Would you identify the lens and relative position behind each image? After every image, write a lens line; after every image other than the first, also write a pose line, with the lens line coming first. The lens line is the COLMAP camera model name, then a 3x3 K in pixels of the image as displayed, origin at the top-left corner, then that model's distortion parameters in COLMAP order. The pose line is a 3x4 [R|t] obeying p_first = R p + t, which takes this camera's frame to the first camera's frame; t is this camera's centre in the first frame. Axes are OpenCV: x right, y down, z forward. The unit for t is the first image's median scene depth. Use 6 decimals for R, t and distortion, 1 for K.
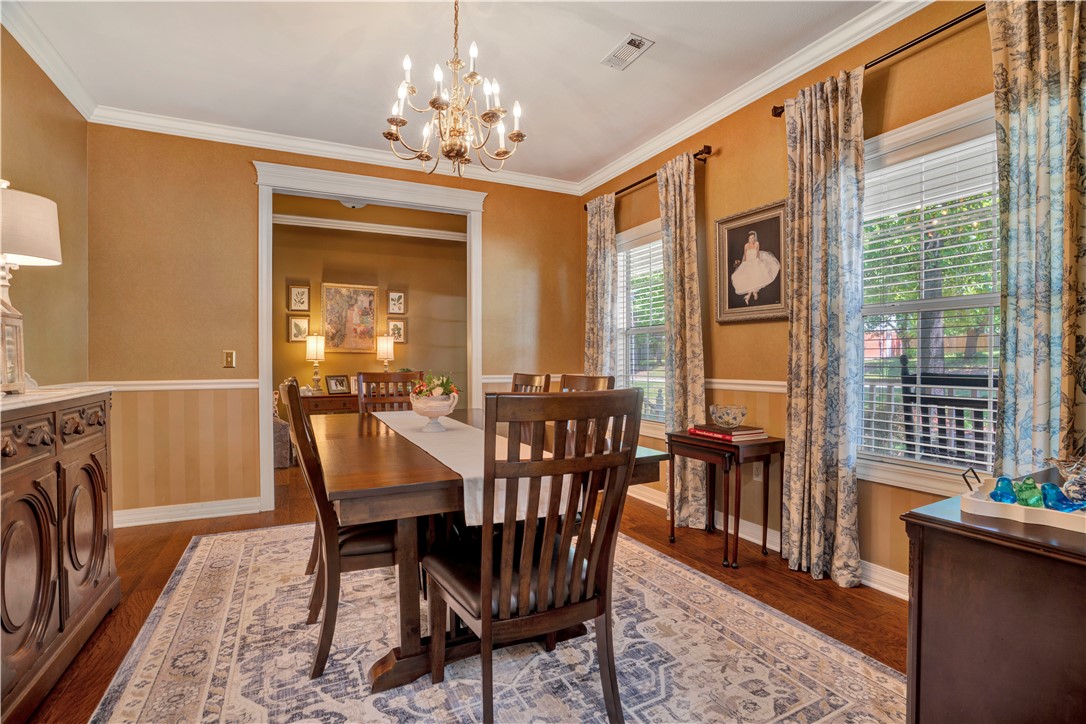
lens RADIAL K [[508.3, 0, 549.8], [0, 508.3, 354.2], [0, 0, 1]] dist [-0.046427, 0.013786]
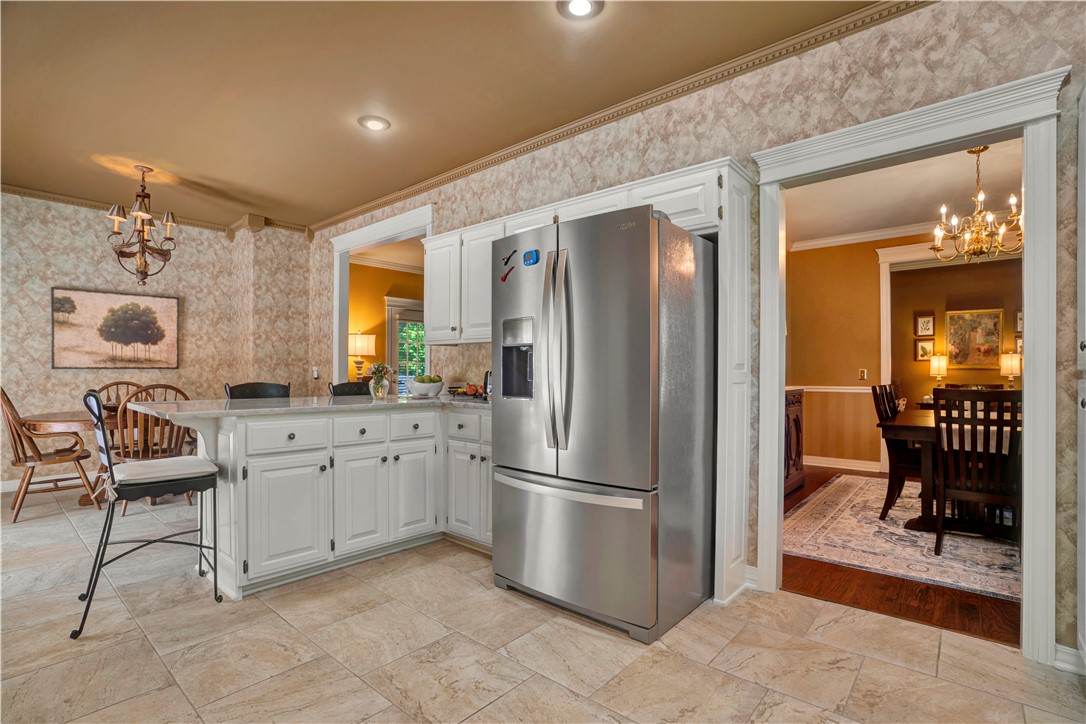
lens RADIAL K [[508.3, 0, 540.4], [0, 508.3, 378.1], [0, 0, 1]] dist [-0.046427, 0.013786]
pose [[0.374466, 0.012335, -0.927158, 0.297231], [0.005805, 0.999861, 0.015647, -0.005725], [0.927222, -0.011241, 0.374343, -0.363613]]
